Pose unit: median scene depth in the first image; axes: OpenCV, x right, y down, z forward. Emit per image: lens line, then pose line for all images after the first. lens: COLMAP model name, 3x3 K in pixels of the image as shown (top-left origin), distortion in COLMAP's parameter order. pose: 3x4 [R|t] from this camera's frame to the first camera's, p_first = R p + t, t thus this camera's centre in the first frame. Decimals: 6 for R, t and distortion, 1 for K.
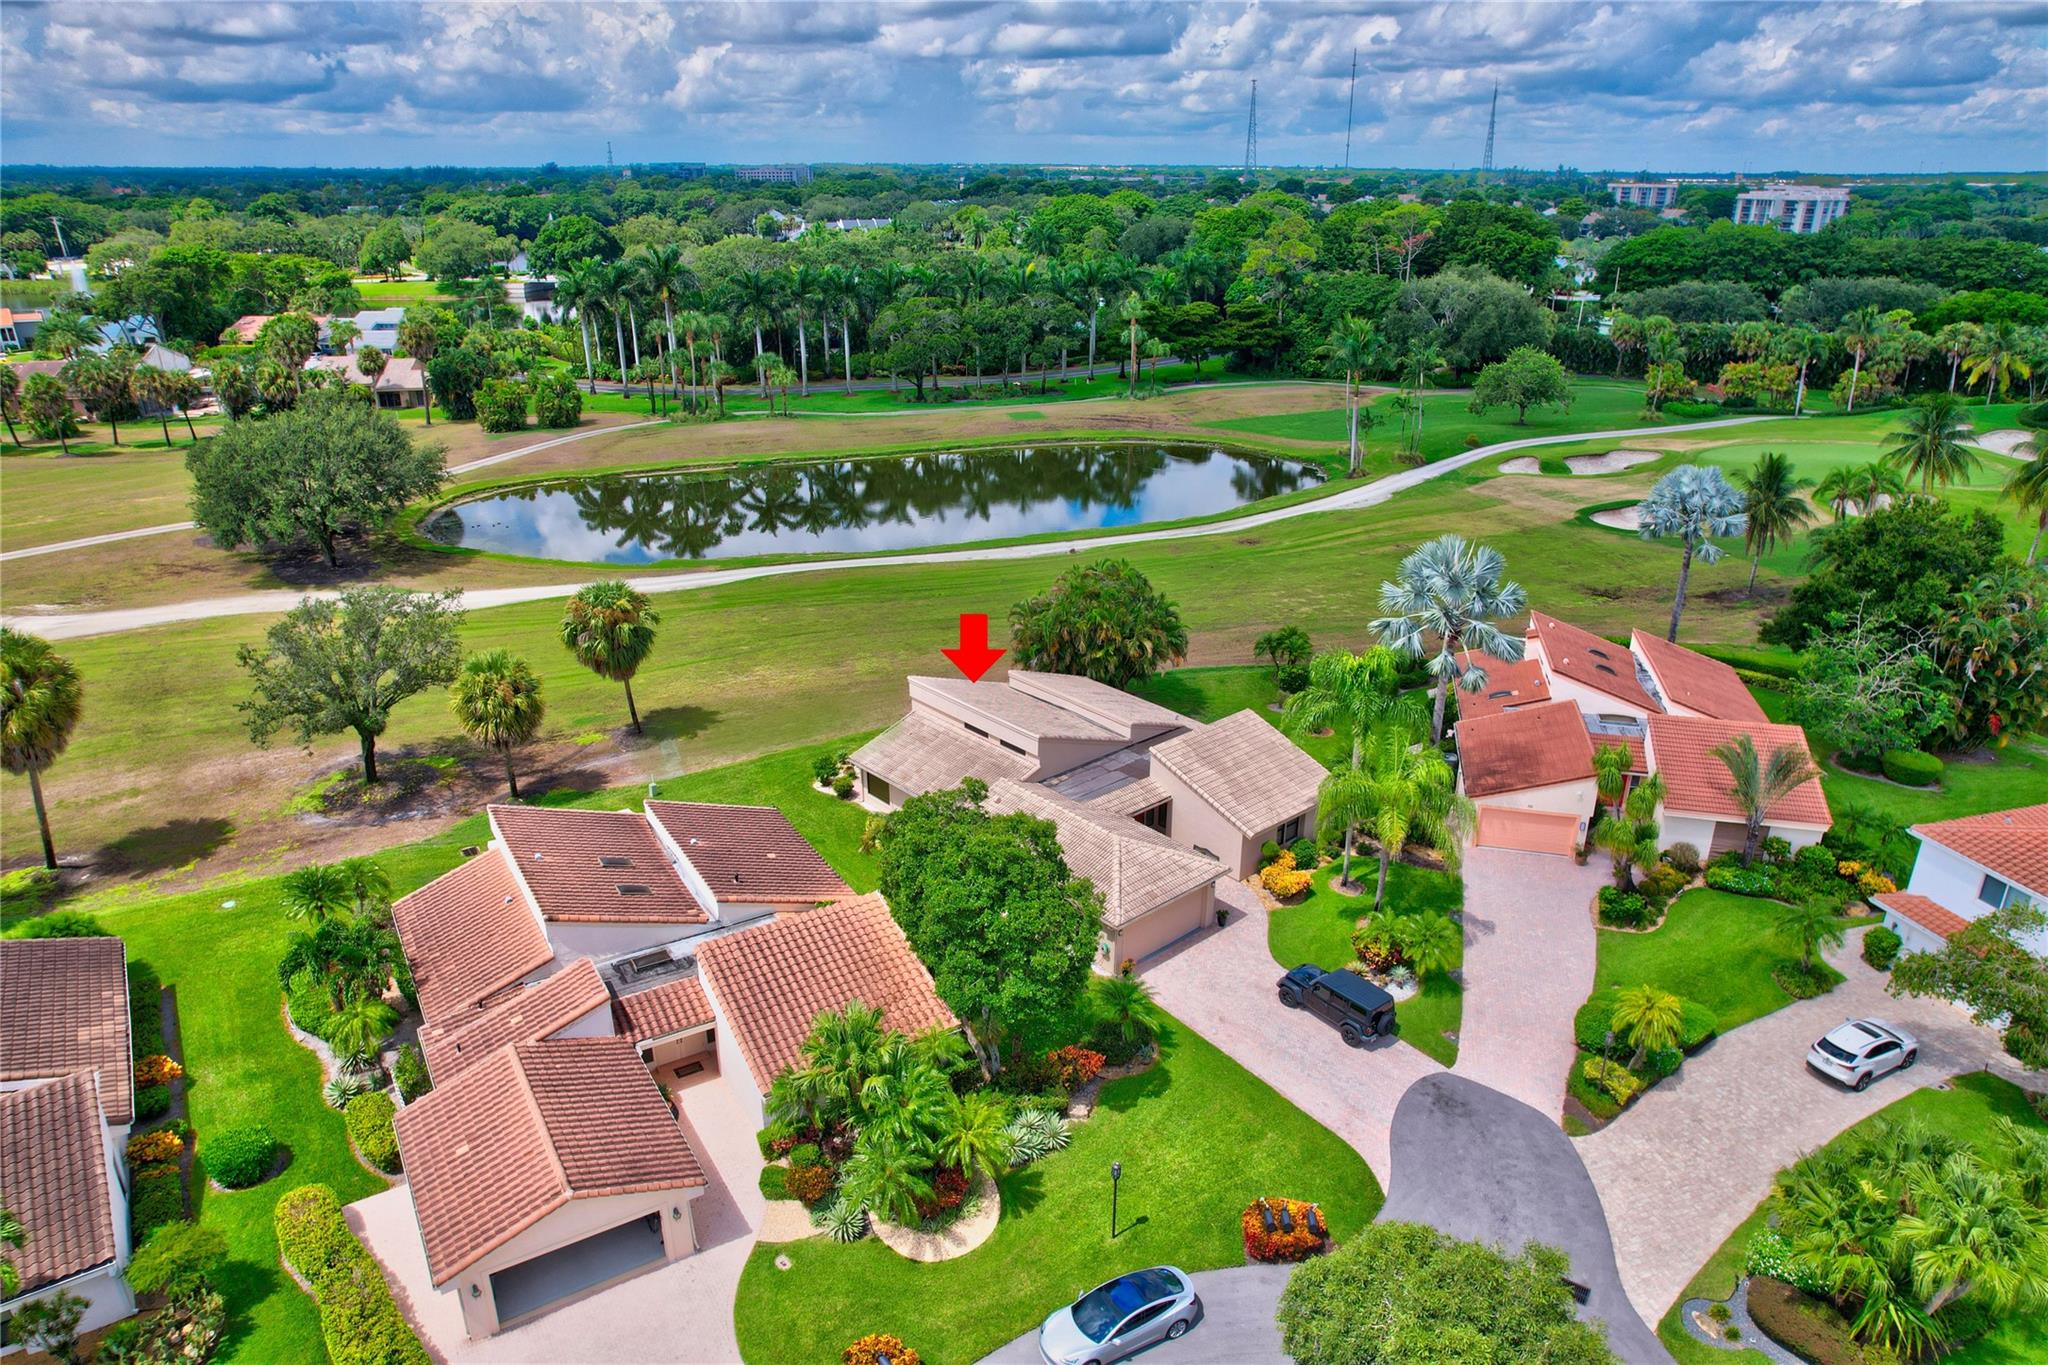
lens RADIAL K [[1320.0, 0, 1026.6], [0, 1320.0, 682.8], [0, 0, 1]] dist [-0.084807, 0.079817]
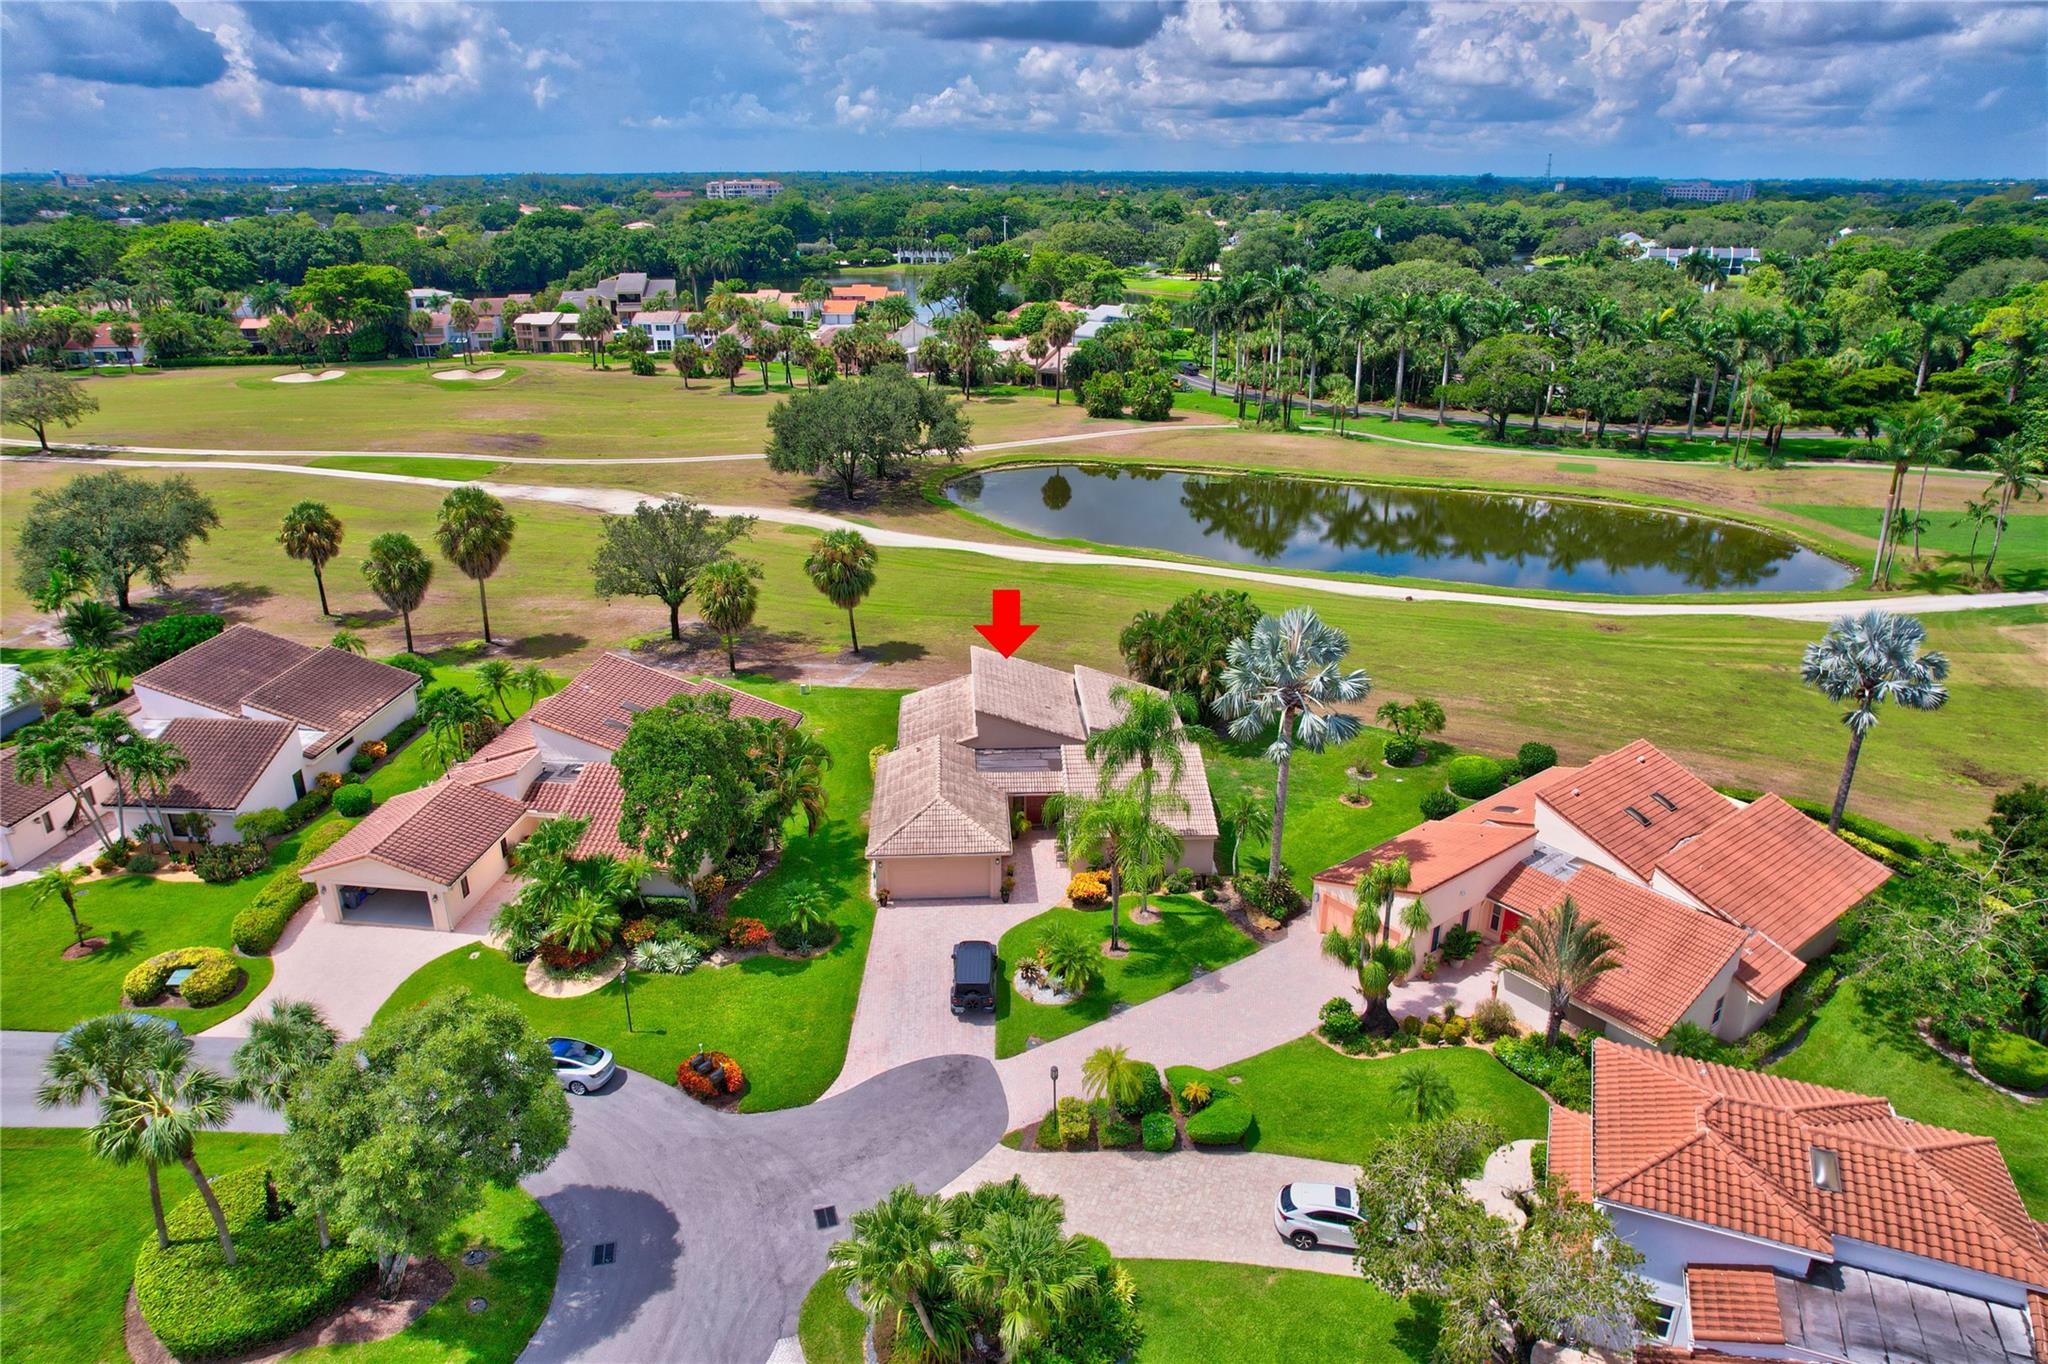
lens RADIAL K [[1322.6, 0, 1024.0], [0, 1322.6, 682.0], [0, 0, 1]] dist [-0.071432, 0.058745]
pose [[0.781917, 0.226822, -0.580652, 0.276372], [-0.231091, 0.970557, 0.067940, -0.027878], [0.578966, 0.081060, 0.811312, 0.027689]]
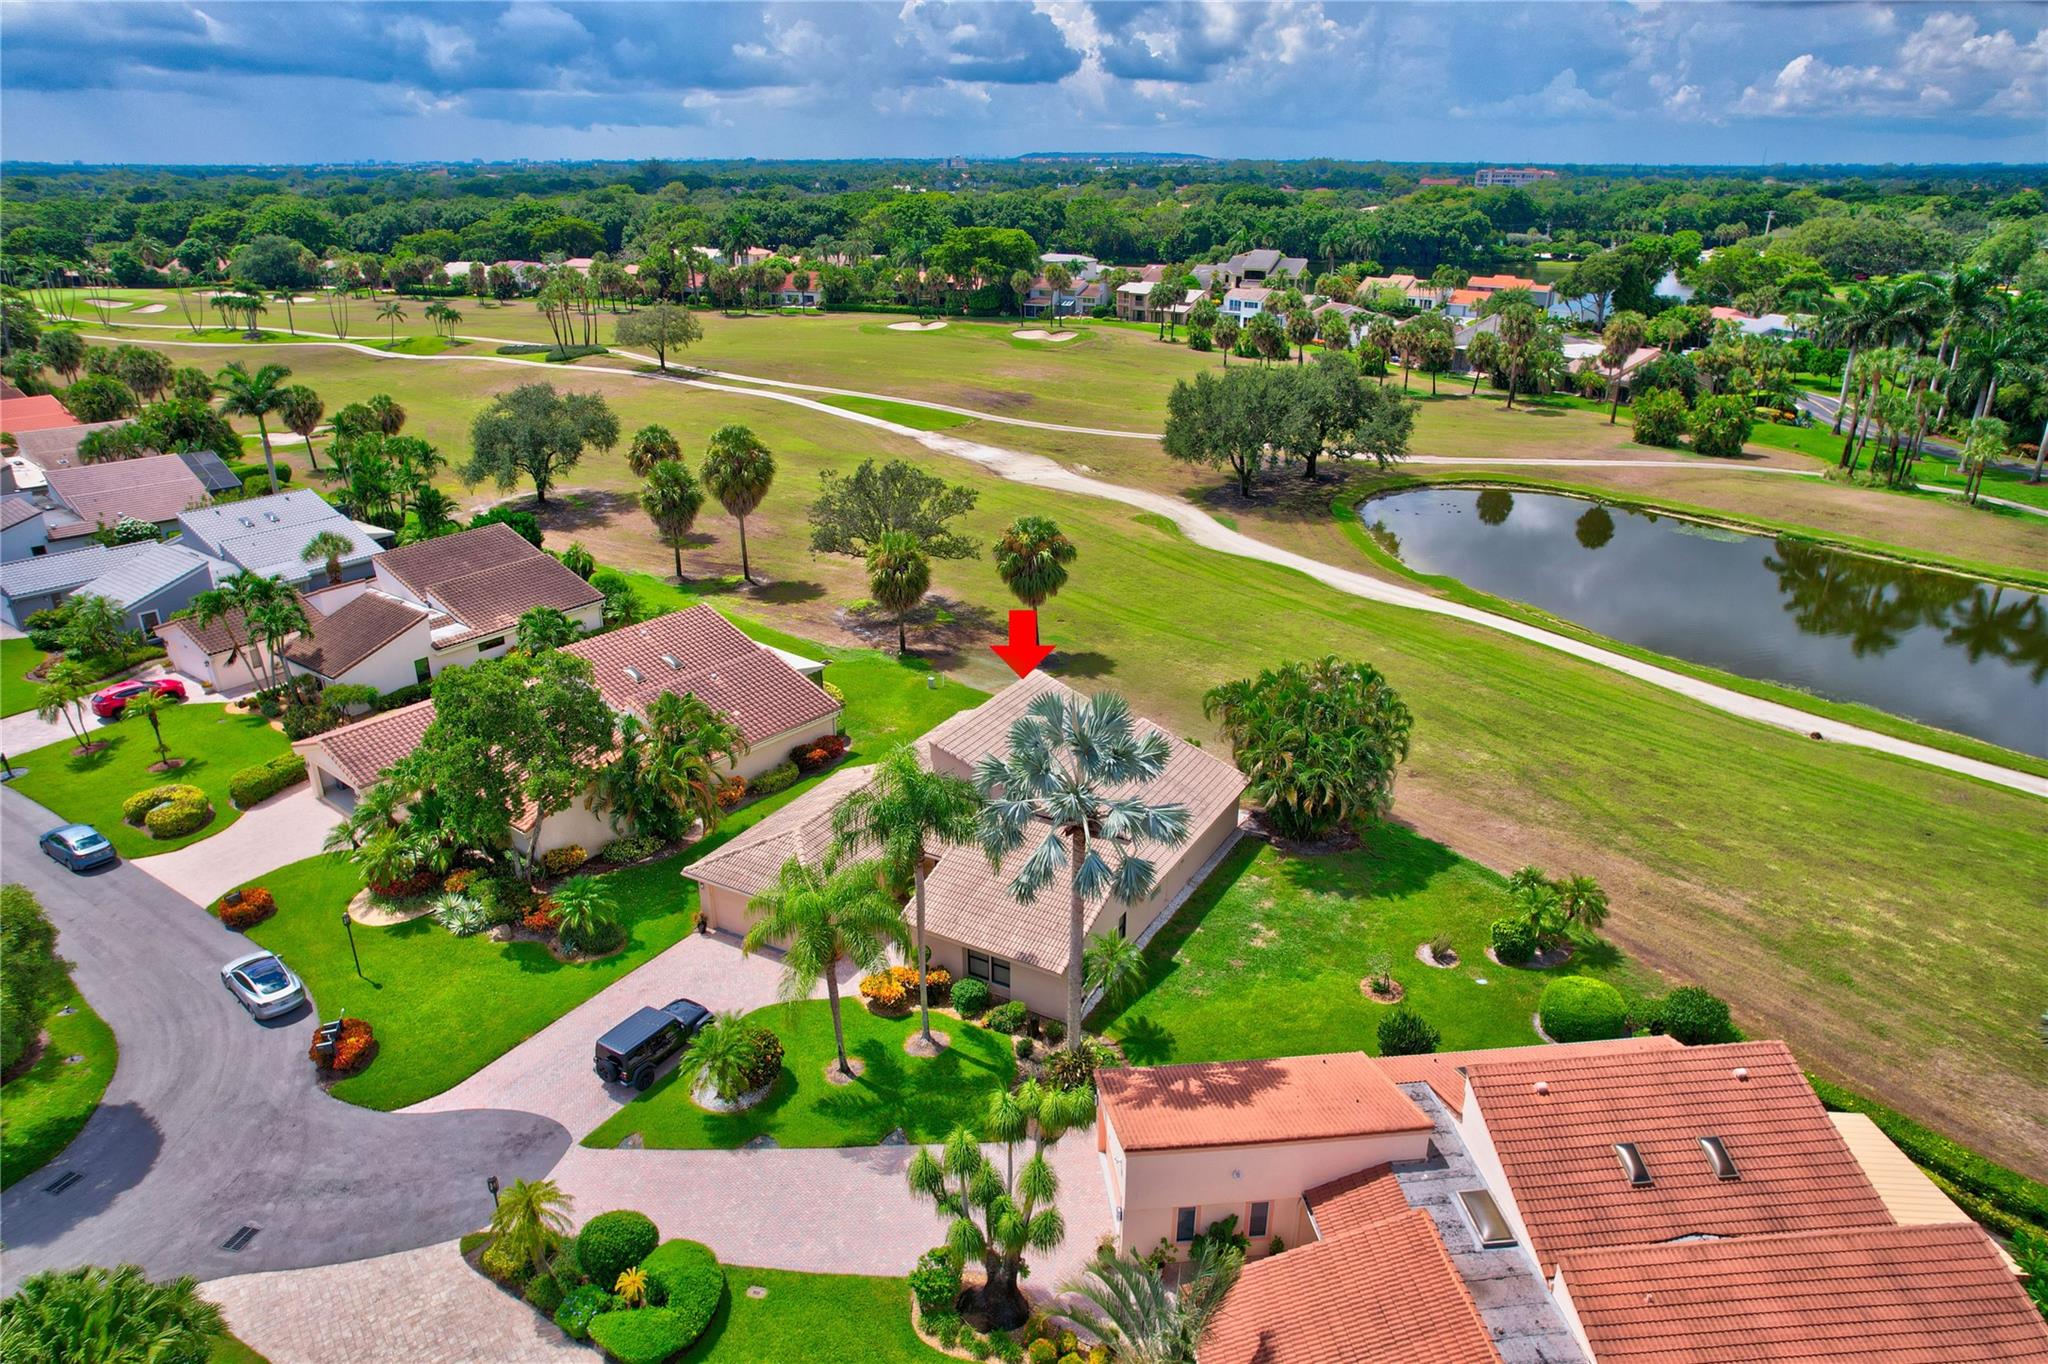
lens RADIAL K [[1322.6, 0, 1024.0], [0, 1322.6, 682.0], [0, 0, 1]] dist [-0.071432, 0.058745]
pose [[0.323670, 0.350140, -0.878999, 0.337302], [-0.350627, 0.907251, 0.232284, -0.096272], [0.878805, 0.233018, 0.416419, 0.248043]]
